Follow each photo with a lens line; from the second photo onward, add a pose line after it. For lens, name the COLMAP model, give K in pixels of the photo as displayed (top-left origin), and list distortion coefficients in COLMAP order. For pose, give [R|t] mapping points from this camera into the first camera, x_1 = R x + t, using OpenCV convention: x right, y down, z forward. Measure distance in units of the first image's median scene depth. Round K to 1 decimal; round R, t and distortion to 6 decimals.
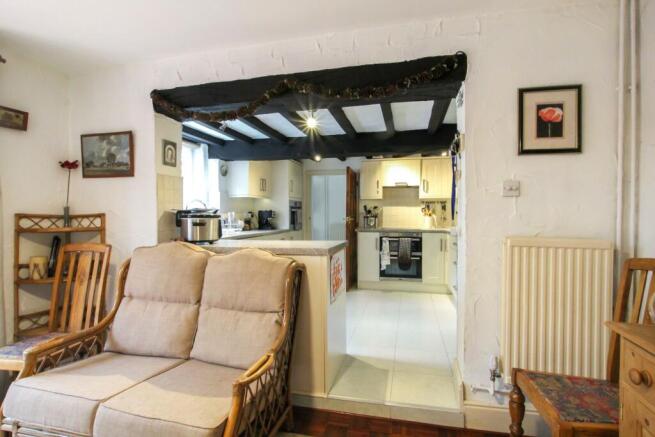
lens RADIAL K [[333.0, 0, 330.5], [0, 333.0, 222.3], [0, 0, 1]] dist [-0.028720, 0.005690]
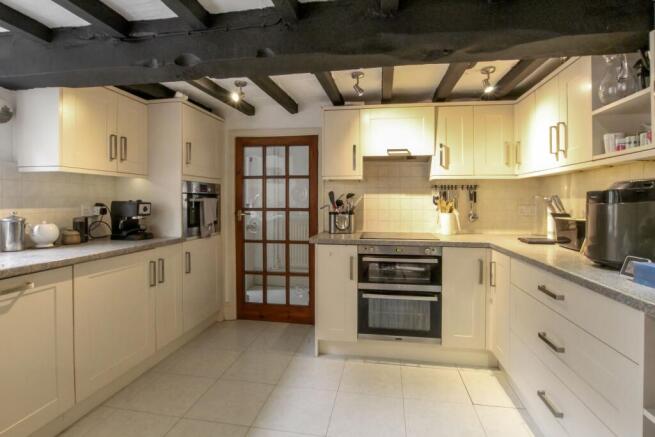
lens RADIAL K [[333.0, 0, 333.1], [0, 333.0, 202.1], [0, 0, 1]] dist [-0.028720, 0.005690]
pose [[0.997413, 0.004039, 0.071774, 0.072074], [-0.002829, 0.999852, -0.016954, -0.026372], [-0.071832, 0.016707, 0.997277, 0.485960]]
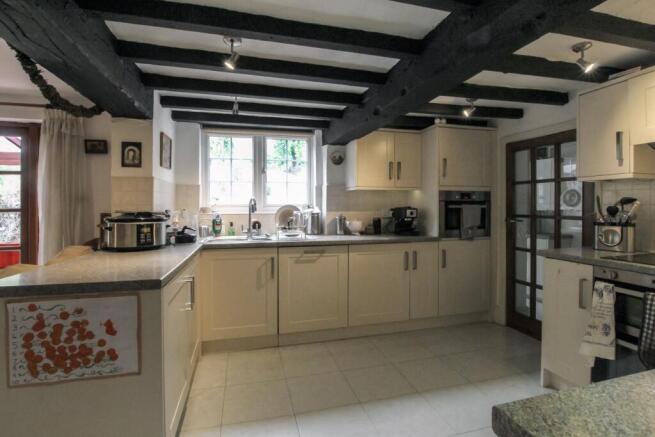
lens RADIAL K [[333.0, 0, 335.1], [0, 333.0, 207.0], [0, 0, 1]] dist [-0.028720, 0.005690]
pose [[0.476847, 0.006587, -0.878962, 0.337485], [-0.019293, 0.999809, -0.002974, -0.031122], [0.878775, 0.018376, 0.476883, 0.542289]]
